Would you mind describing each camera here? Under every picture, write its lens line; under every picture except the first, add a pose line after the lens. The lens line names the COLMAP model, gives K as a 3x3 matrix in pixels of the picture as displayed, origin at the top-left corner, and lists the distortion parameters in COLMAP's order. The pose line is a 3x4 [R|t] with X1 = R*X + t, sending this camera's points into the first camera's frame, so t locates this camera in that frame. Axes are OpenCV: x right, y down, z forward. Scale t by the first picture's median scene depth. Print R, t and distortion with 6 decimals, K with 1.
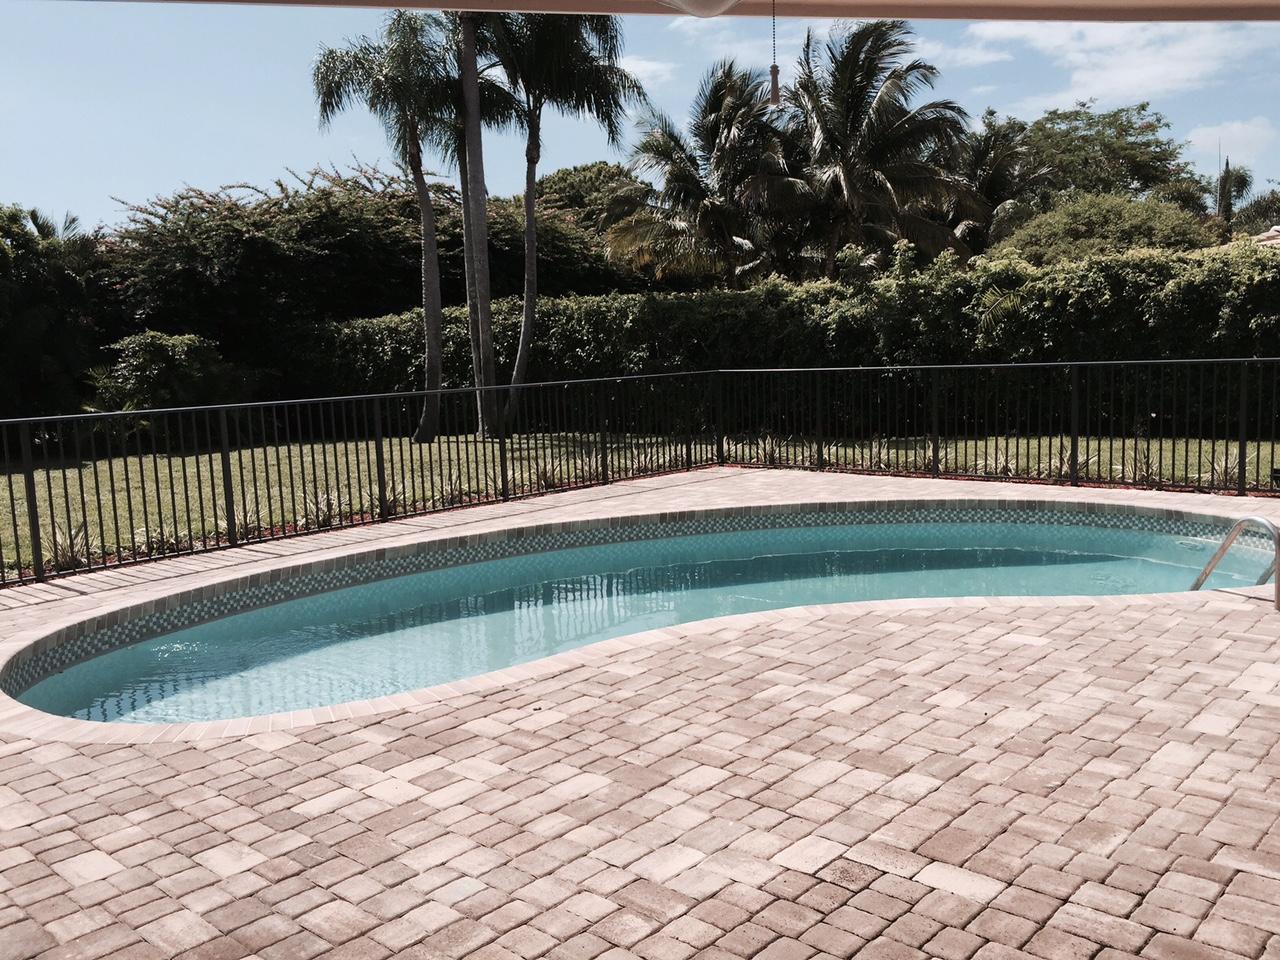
lens RADIAL K [[1114.8, 0, 666.2], [0, 1114.8, 472.0], [0, 0, 1]] dist [0.063120, -0.071431]
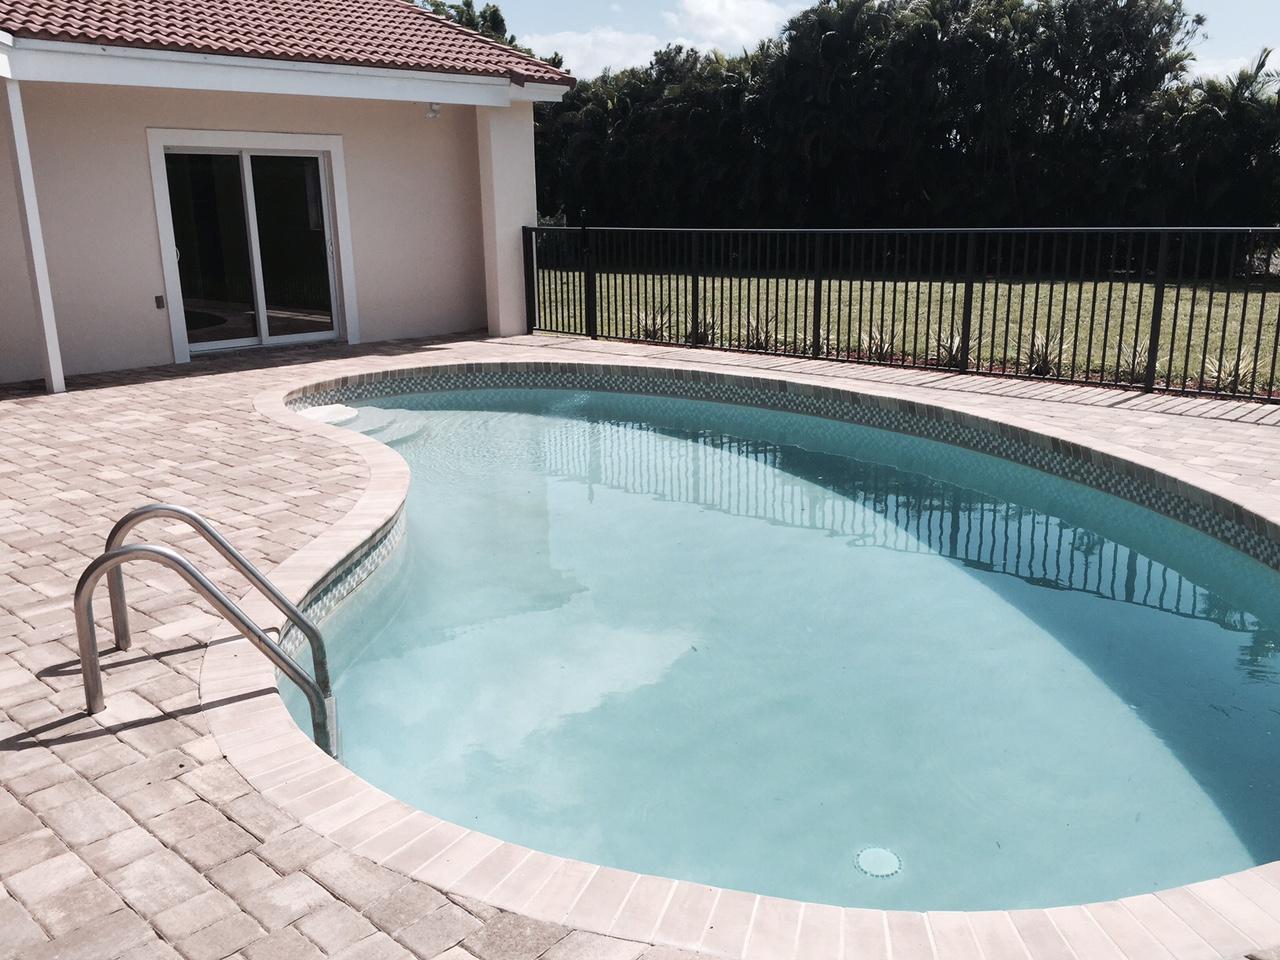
lens RADIAL K [[1114.8, 0, 639.5], [0, 1114.8, 478.0], [0, 0, 1]] dist [0.063120, -0.071431]
pose [[-0.007645, 0.283170, -0.959039, 0.443752], [-0.099072, 0.954134, 0.282512, -0.072318], [0.995051, 0.097174, 0.020760, 0.491038]]
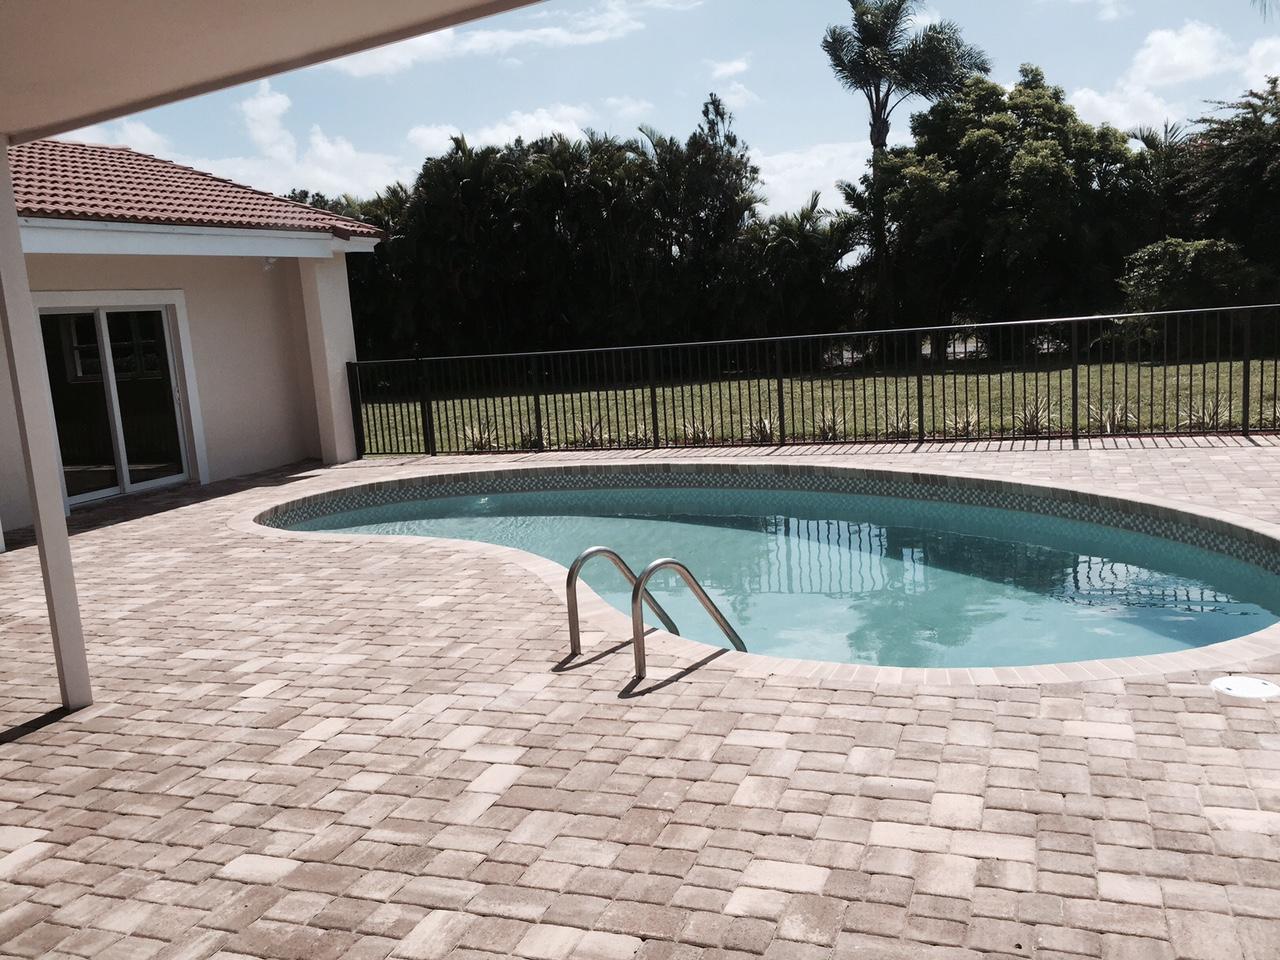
lens RADIAL K [[1114.8, 0, 643.3], [0, 1114.8, 484.4], [0, 0, 1]] dist [0.063120, -0.071431]
pose [[0.386103, 0.160633, -0.908362, 0.532393], [-0.051570, 0.986940, 0.152609, -0.060791], [0.921013, -0.012078, 0.389345, 0.268975]]
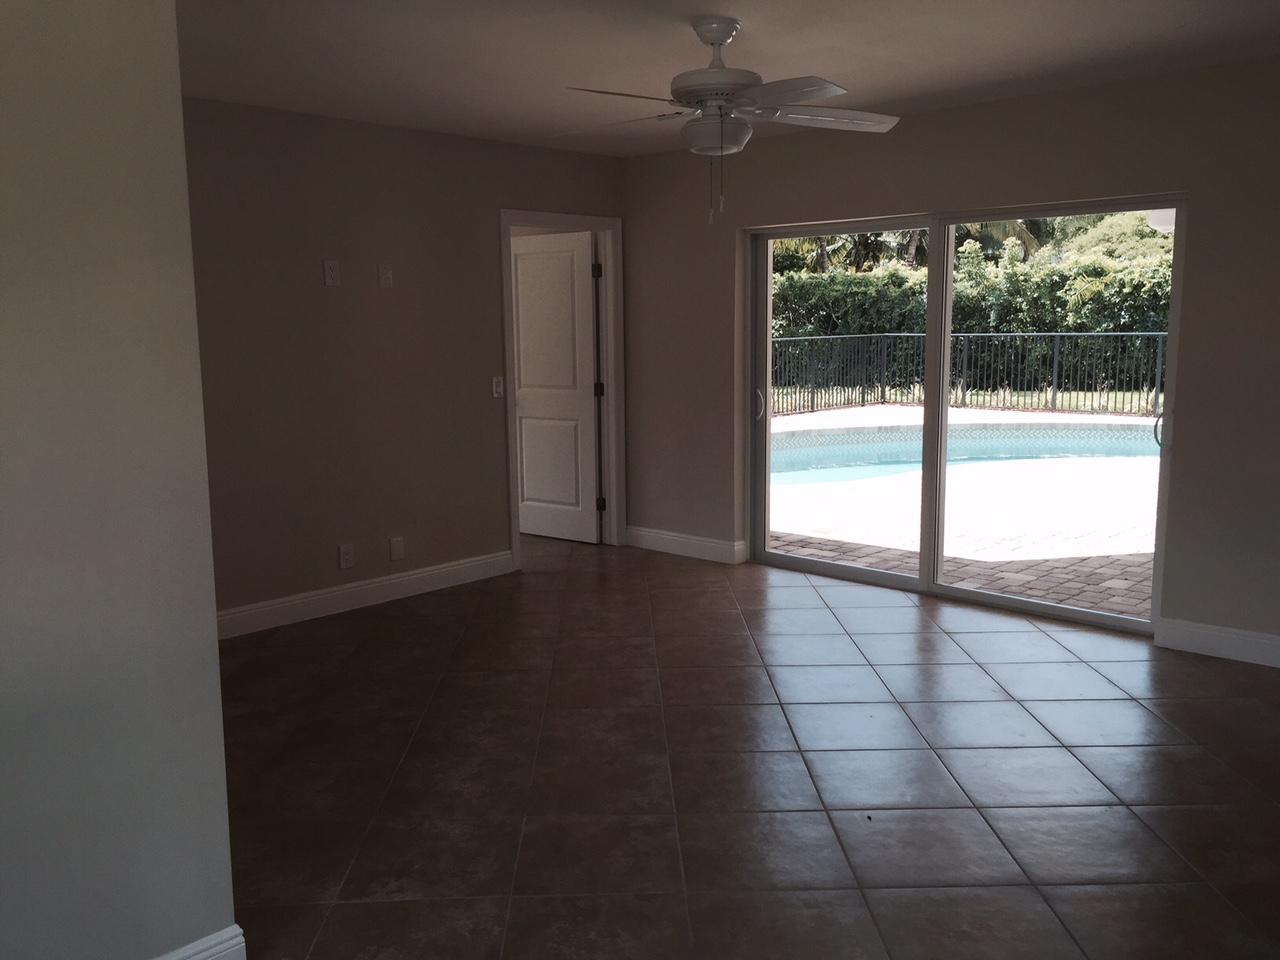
lens RADIAL K [[1114.8, 0, 632.4], [0, 1114.8, 474.9], [0, 0, 1]] dist [0.063120, -0.071431]
pose [[0.999014, 0.031350, -0.031433, -0.191220], [-0.030485, 0.999153, 0.027650, 0.047333], [0.032273, -0.026664, 0.999123, -0.343940]]
